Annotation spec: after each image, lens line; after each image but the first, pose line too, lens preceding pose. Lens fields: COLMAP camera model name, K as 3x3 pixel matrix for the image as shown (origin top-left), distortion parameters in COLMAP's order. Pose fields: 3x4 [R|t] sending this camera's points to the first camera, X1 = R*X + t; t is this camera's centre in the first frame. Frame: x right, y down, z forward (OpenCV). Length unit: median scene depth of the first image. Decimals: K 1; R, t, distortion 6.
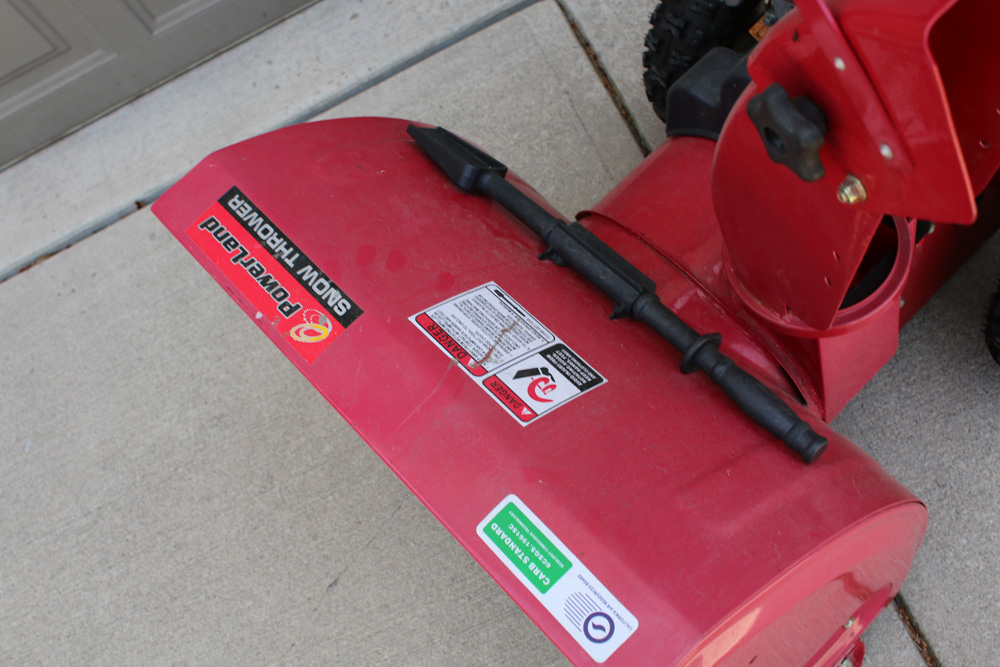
lens RADIAL K [[1139.0, 0, 500.0], [0, 1139.0, 333.5], [0, 0, 1]] dist [-0.052388, 0.017406]
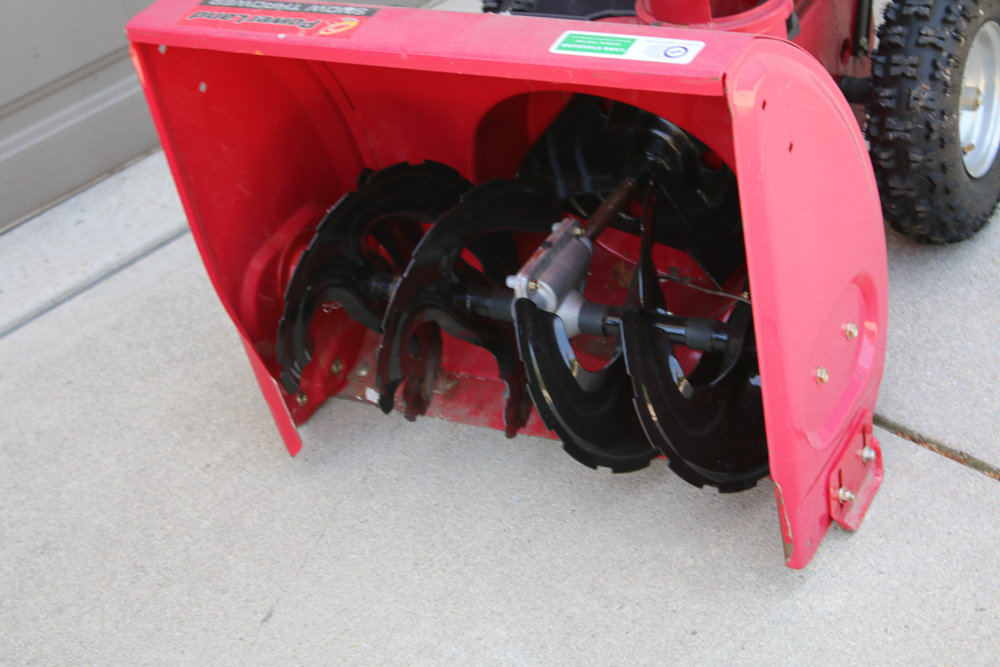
lens RADIAL K [[2190.2, 0, 500.0], [0, 2190.2, 333.5], [0, 0, 1]] dist [0.093563, 0.228035]
pose [[0.935256, -0.083034, 0.344095, -0.525493], [0.268773, 0.799161, -0.537683, 0.966756], [-0.230341, 0.595355, 0.769737, -0.355178]]
